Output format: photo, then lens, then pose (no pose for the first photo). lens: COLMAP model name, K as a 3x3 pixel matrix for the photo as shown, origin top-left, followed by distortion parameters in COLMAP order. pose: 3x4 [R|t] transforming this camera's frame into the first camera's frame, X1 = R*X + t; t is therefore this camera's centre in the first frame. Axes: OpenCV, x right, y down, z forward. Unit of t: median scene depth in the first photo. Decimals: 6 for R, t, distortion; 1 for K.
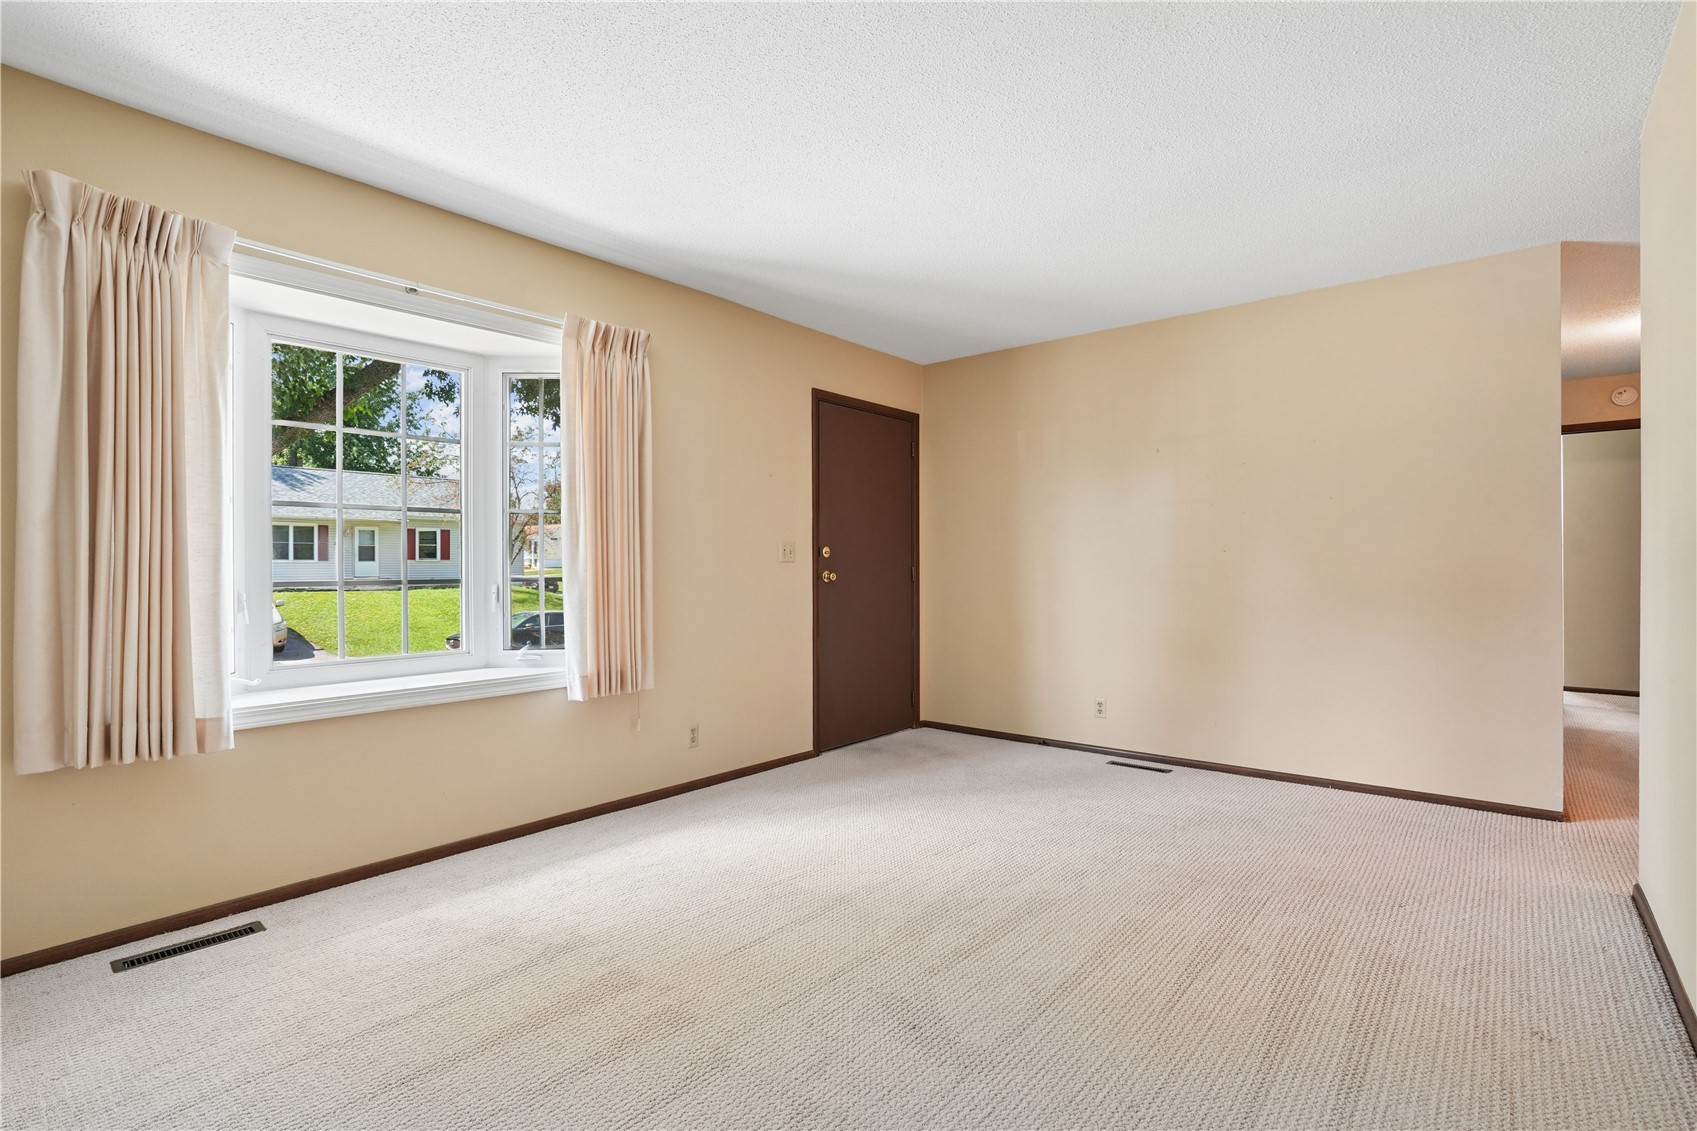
lens RADIAL K [[809.3, 0, 848.4], [0, 809.3, 565.2], [0, 0, 1]] dist [-0.038604, 0.017889]
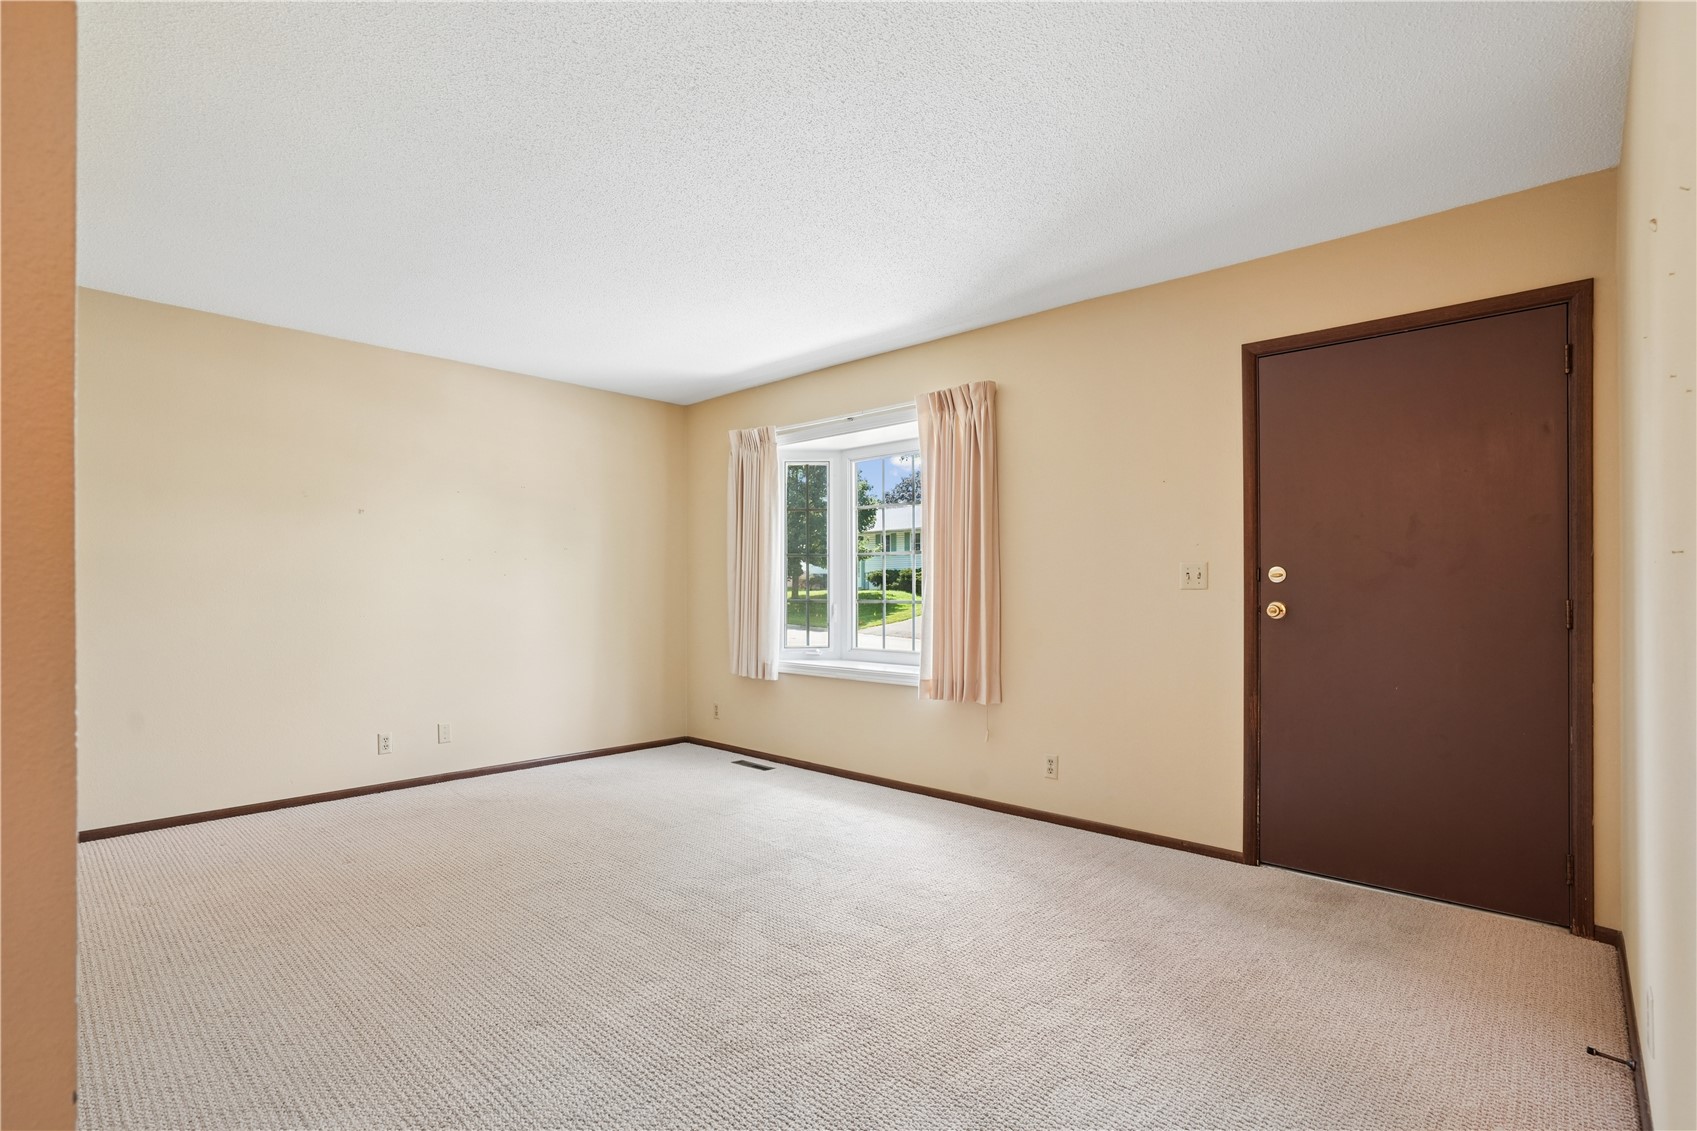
lens RADIAL K [[809.3, 0, 841.7], [0, 809.3, 582.2], [0, 0, 1]] dist [-0.038604, 0.017889]
pose [[-0.059592, -0.001442, -0.998222, 0.791490], [0.000331, 0.999999, -0.001465, -0.010128], [0.998223, -0.000417, -0.059592, 0.798551]]
